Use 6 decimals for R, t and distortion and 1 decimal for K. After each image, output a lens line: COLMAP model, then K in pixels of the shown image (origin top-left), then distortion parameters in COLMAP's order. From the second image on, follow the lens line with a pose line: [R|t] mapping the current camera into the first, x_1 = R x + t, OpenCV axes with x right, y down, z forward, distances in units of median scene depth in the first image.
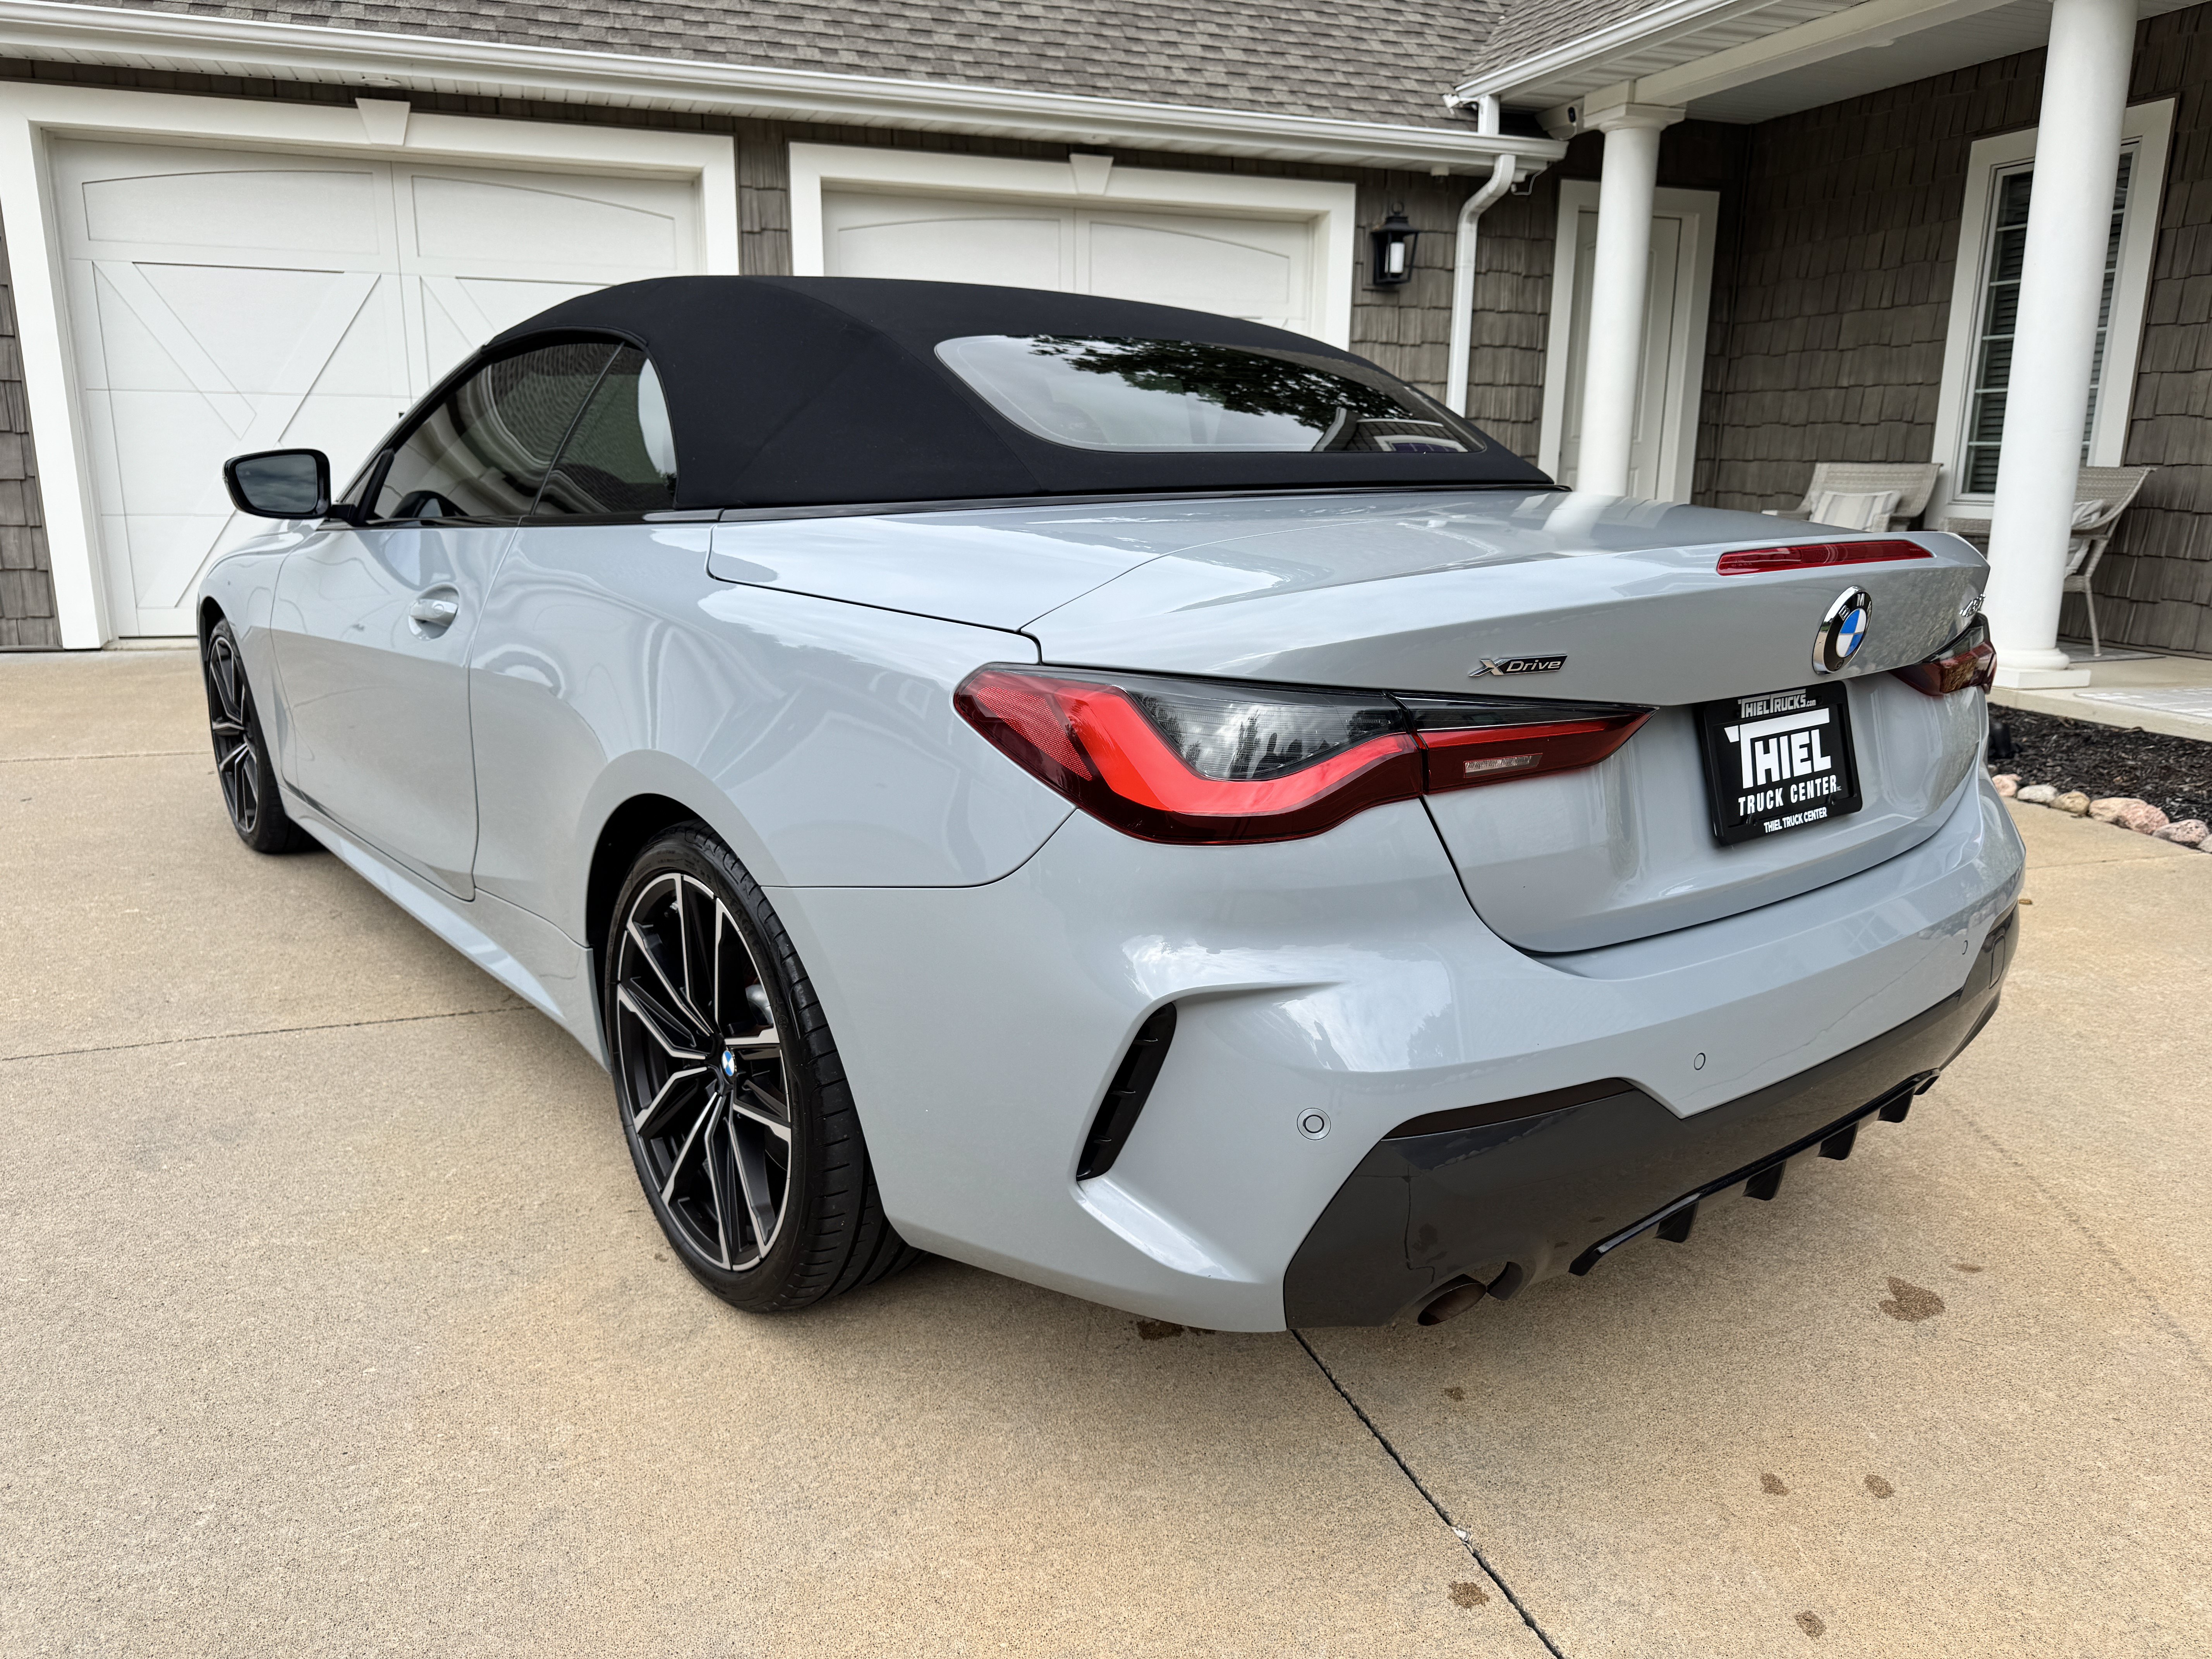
lens RADIAL K [[1588.9, 0, 1102.0], [0, 1588.9, 815.5], [0, 0, 1]] dist [0.009430, -0.006000]
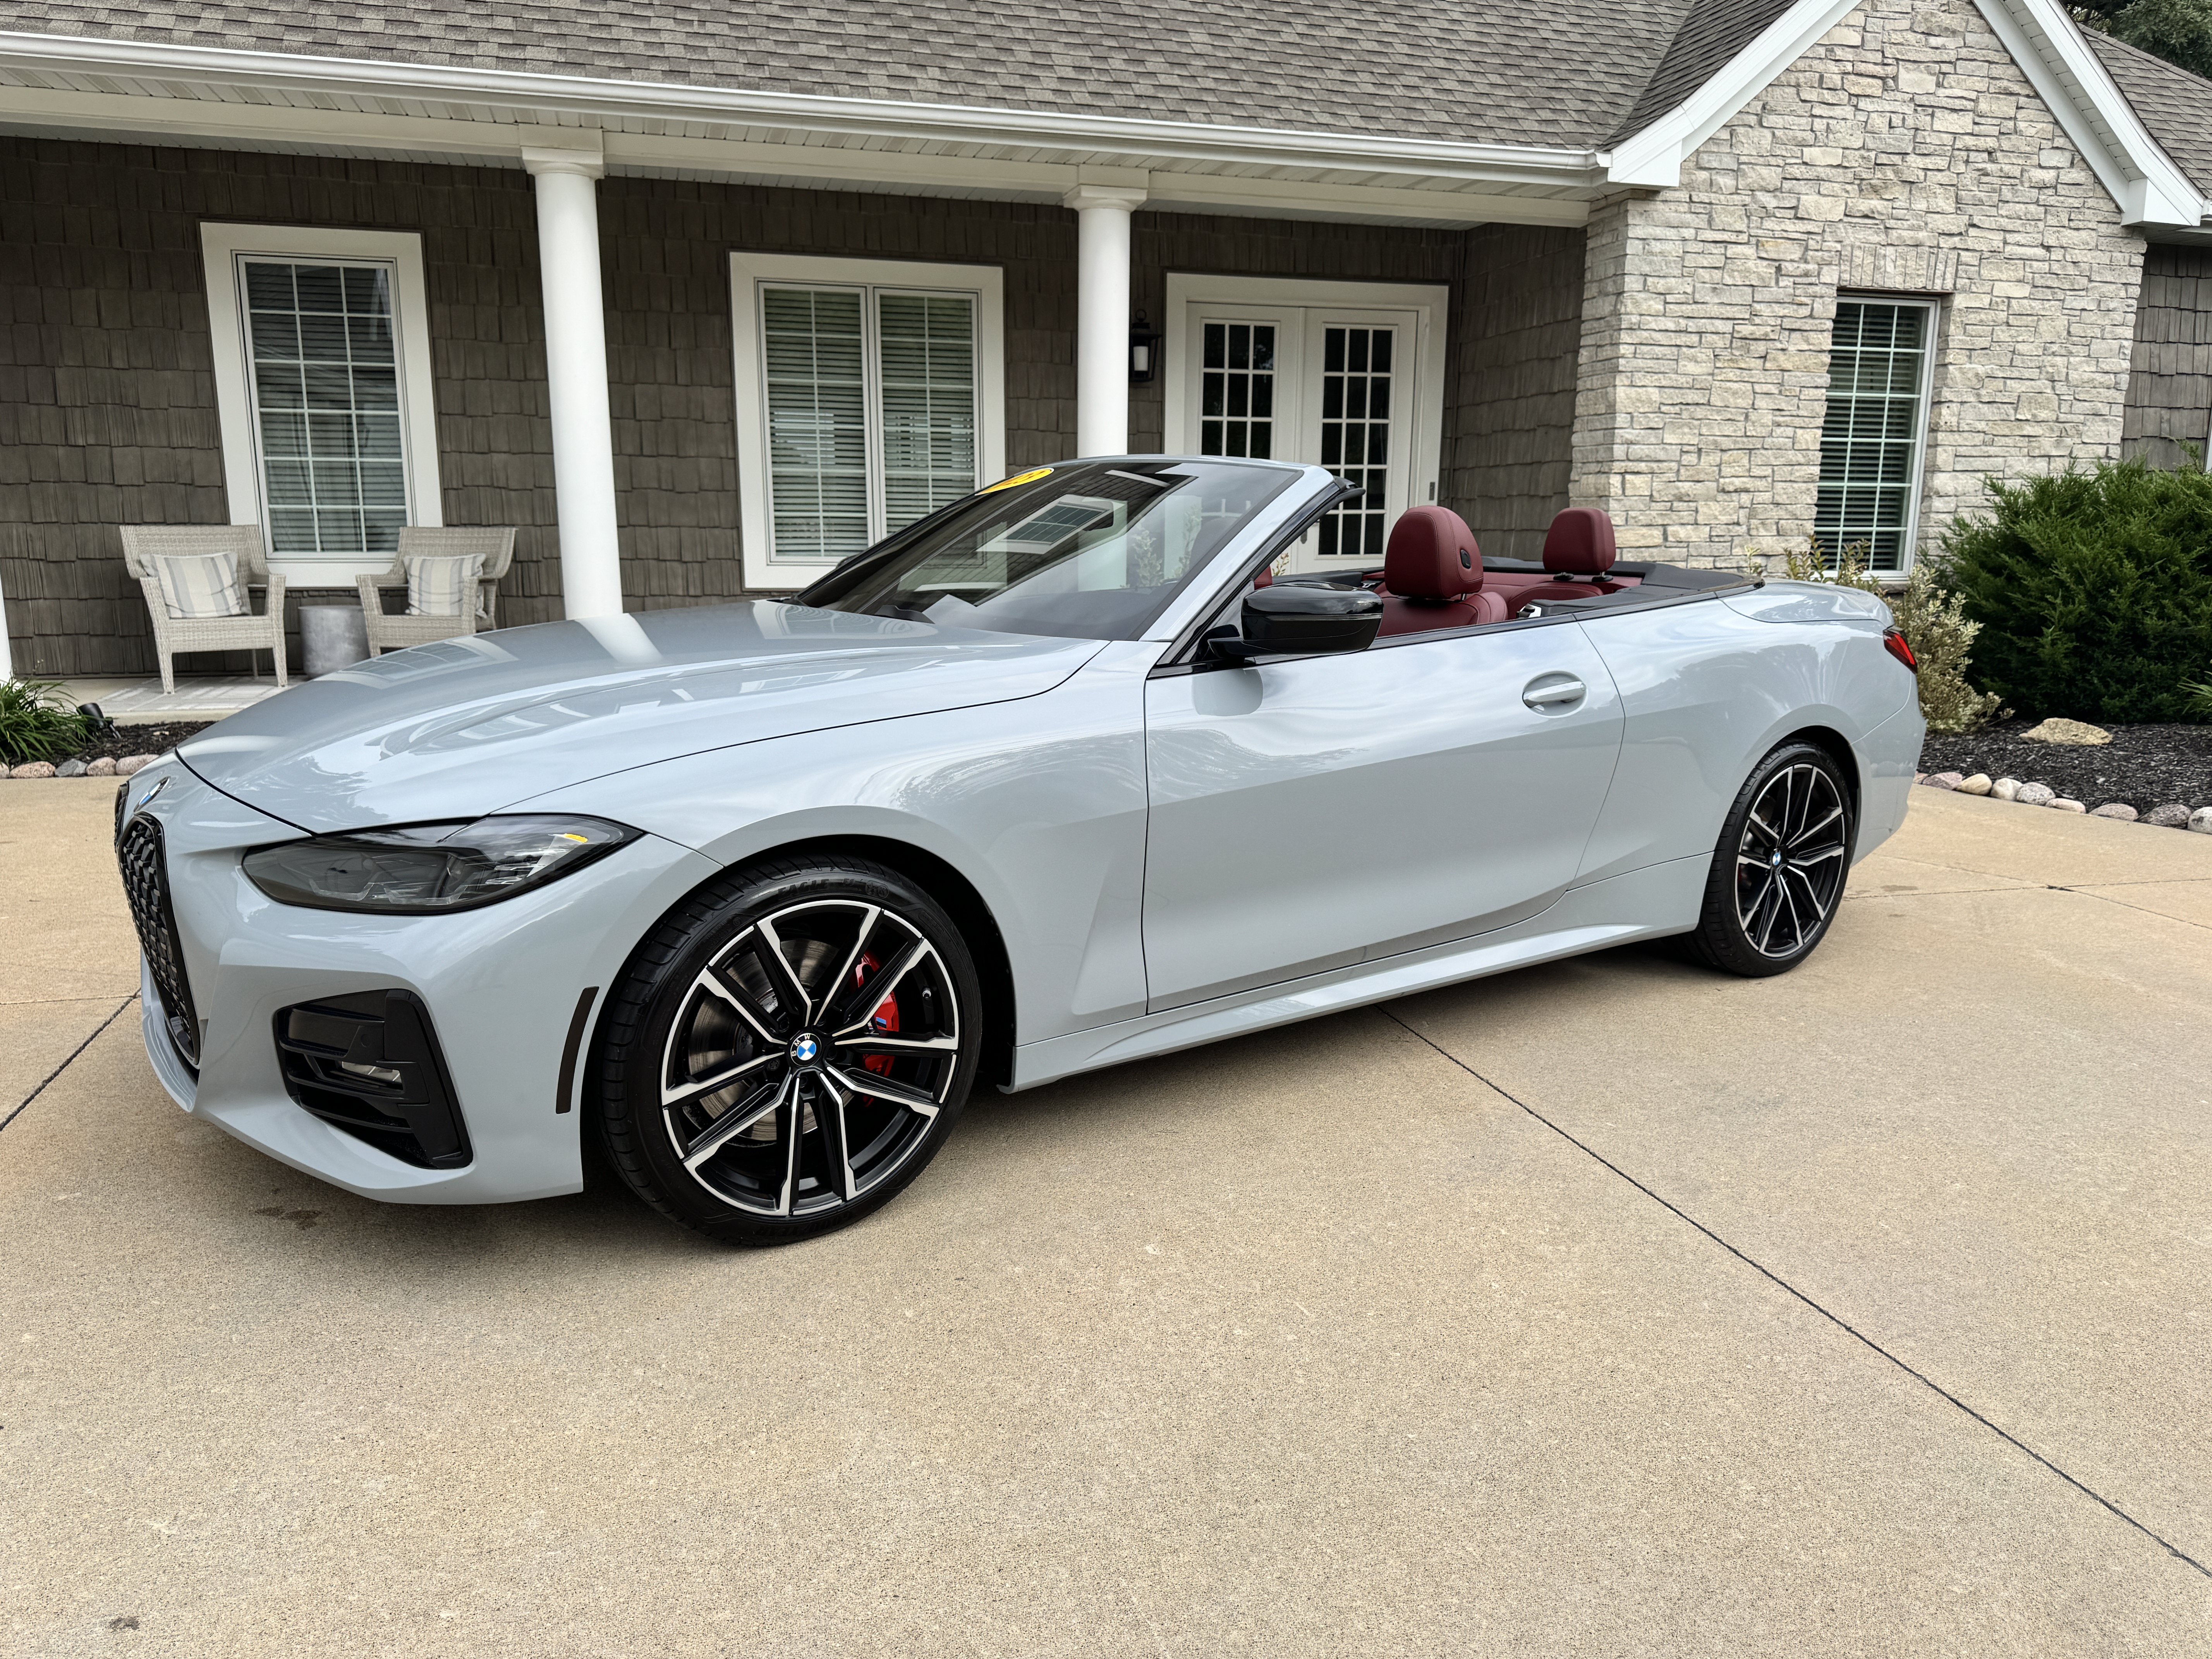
lens RADIAL K [[1588.6, 0, 1113.0], [0, 1588.6, 828.6], [0, 0, 1]] dist [0.034448, -0.031624]
pose [[0.029519, -0.205688, 0.978172, -0.830041], [0.215287, 0.956939, 0.194726, -0.169976], [-0.976105, 0.204840, 0.072530, 0.615339]]
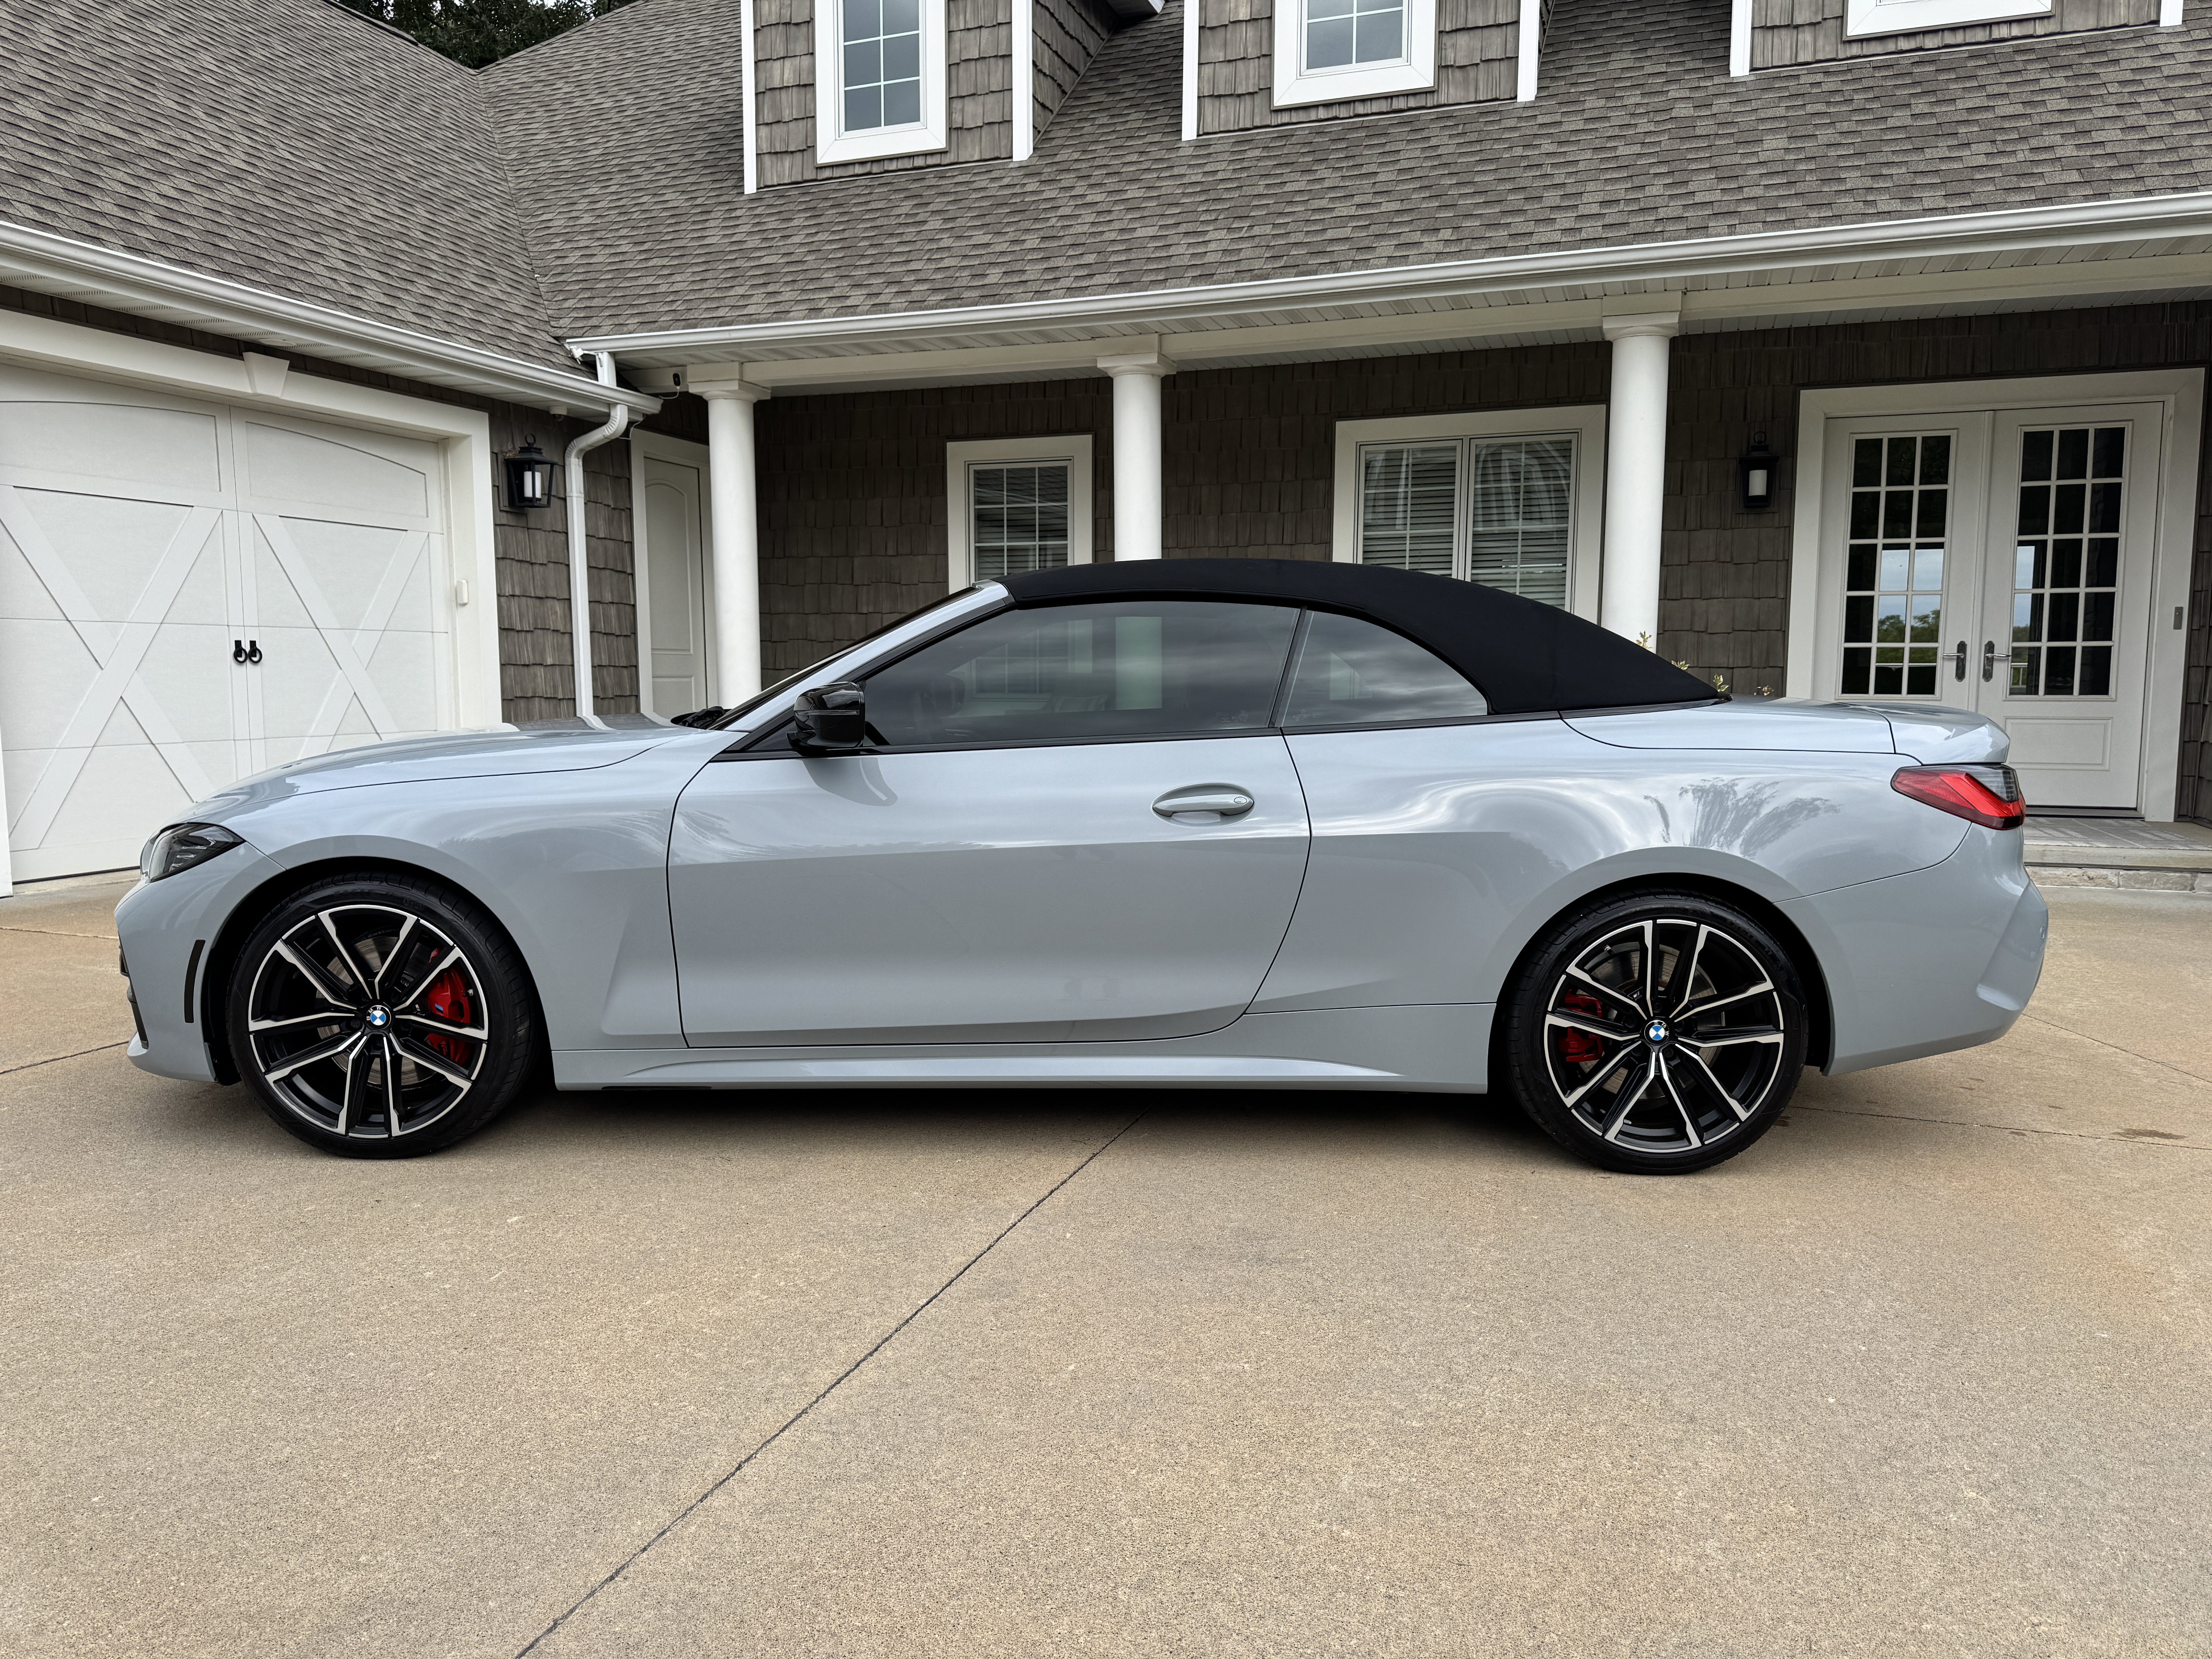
lens RADIAL K [[1558.6, 0, 1101.7], [0, 1558.6, 853.5], [0, 0, 1]] dist [0.074380, -0.074684]
pose [[0.621612, -0.103686, 0.776433, -0.692972], [0.180174, 0.983550, -0.012902, -0.042587], [-0.762322, 0.147913, 0.630068, 0.134578]]
